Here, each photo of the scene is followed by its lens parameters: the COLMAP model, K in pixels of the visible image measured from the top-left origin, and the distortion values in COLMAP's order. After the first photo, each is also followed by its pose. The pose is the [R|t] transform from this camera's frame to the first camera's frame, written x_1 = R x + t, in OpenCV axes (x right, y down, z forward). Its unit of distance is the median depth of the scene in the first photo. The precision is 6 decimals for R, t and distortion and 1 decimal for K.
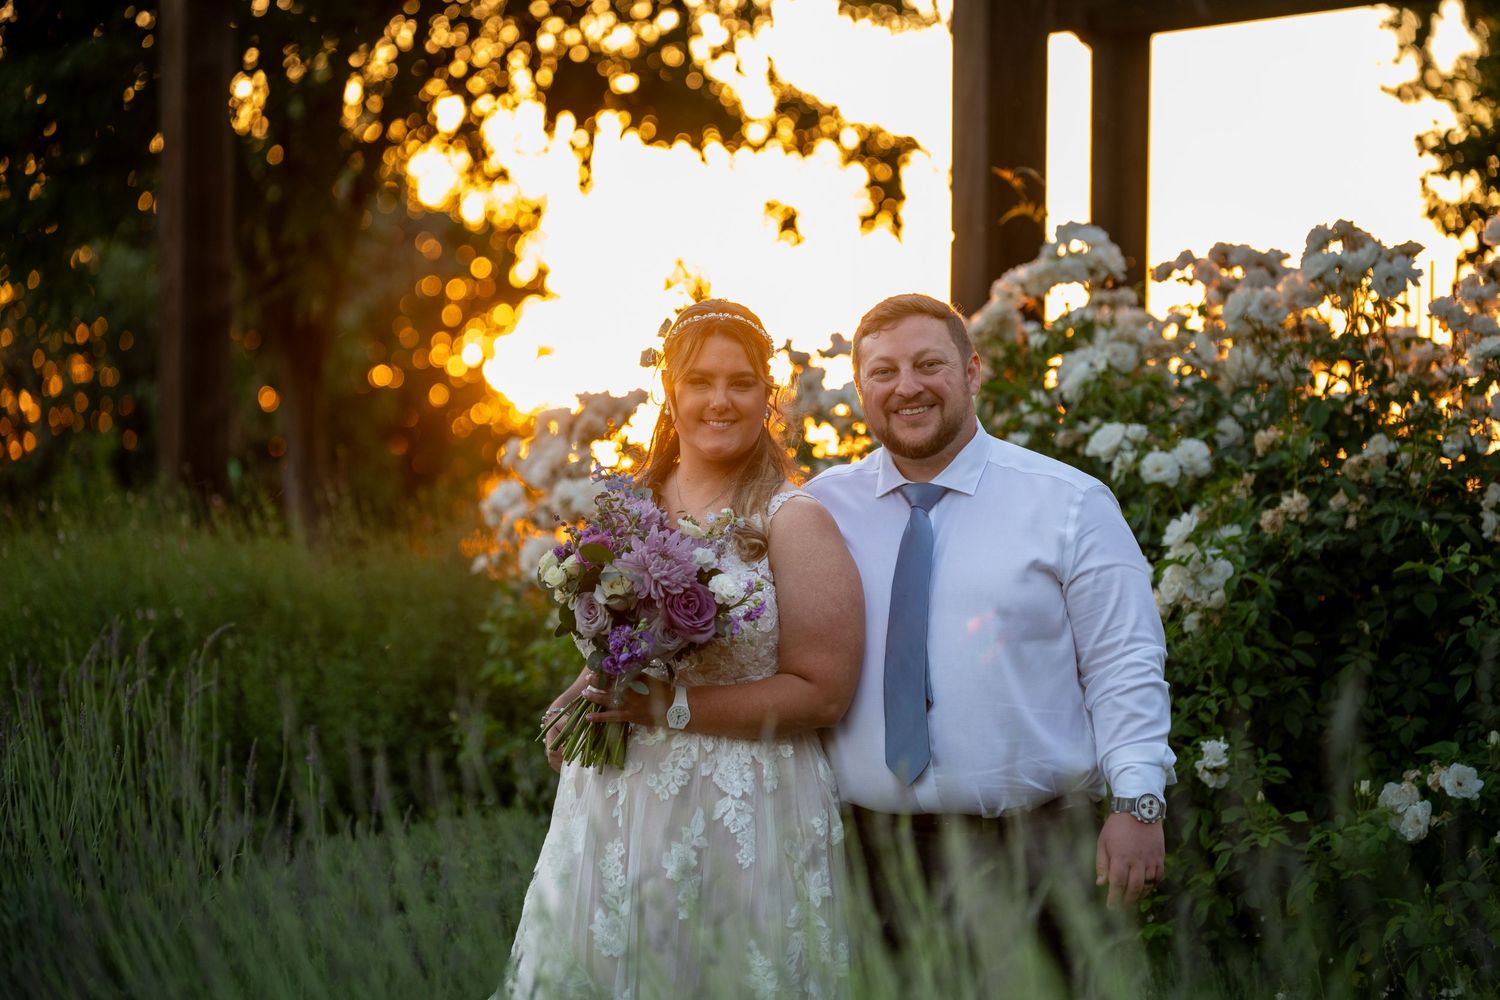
lens RADIAL K [[4597.6, 0, 750.0], [0, 4597.6, 500.0], [0, 0, 1]] dist [0.135400, 0.553568]
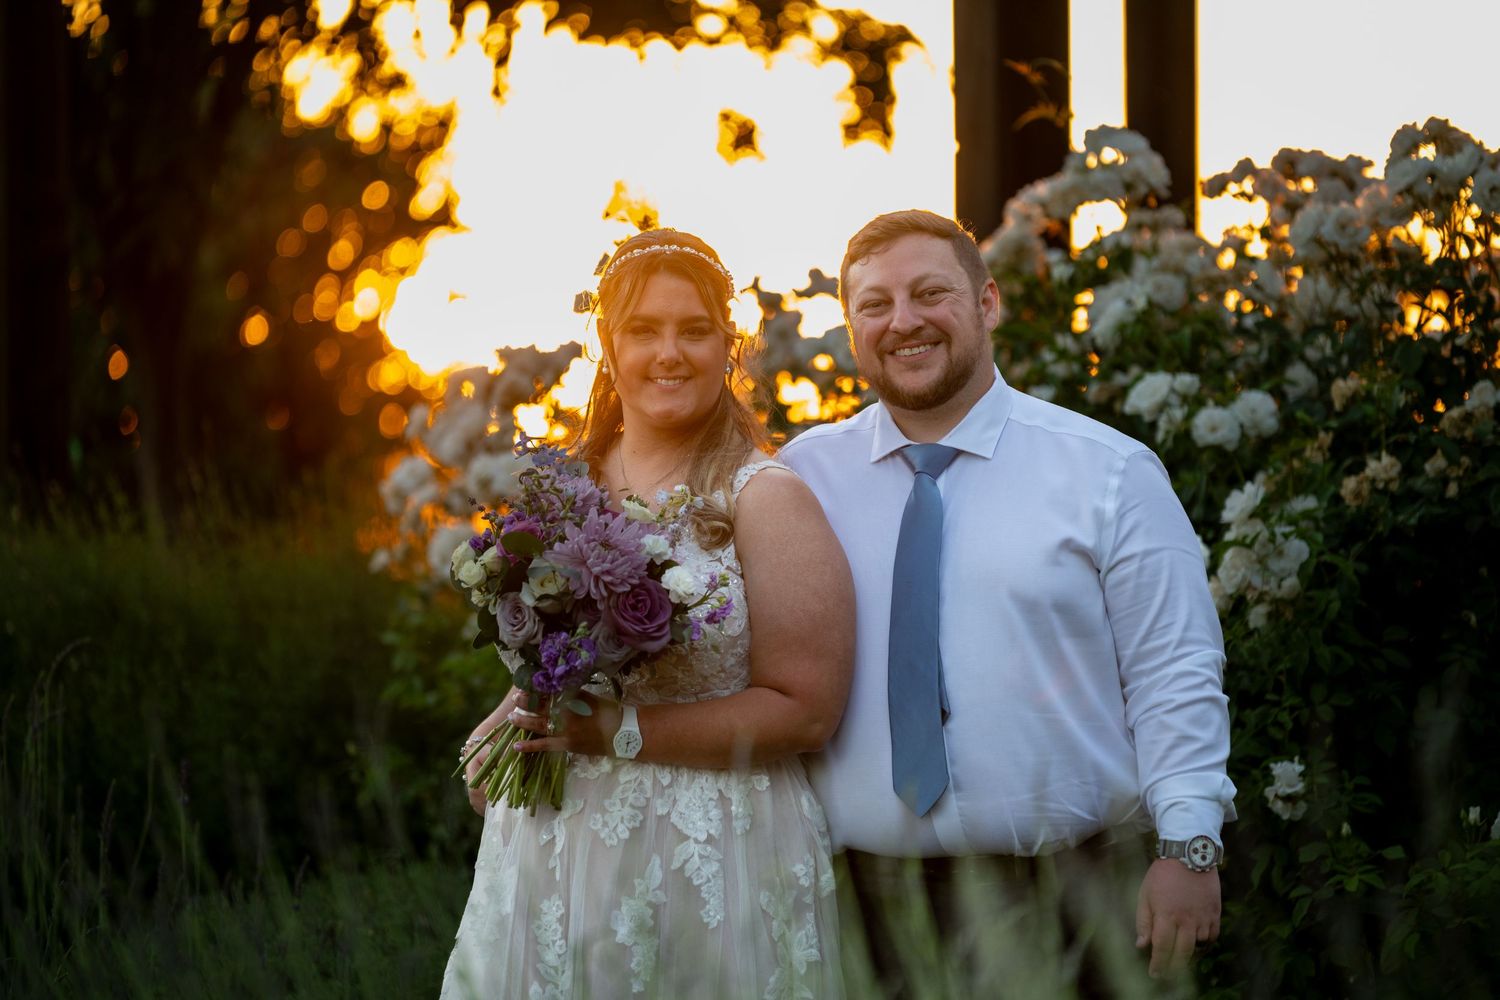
lens RADIAL K [[6570.6, 0, 750.0], [0, 6570.6, 500.0], [0, 0, 1]] dist [-0.009113, 1.142226]
pose [[0.999824, -0.017046, 0.007881, -0.002393], [0.016911, 0.999715, 0.016859, -0.015049], [-0.008166, -0.016723, 0.999827, -0.157036]]
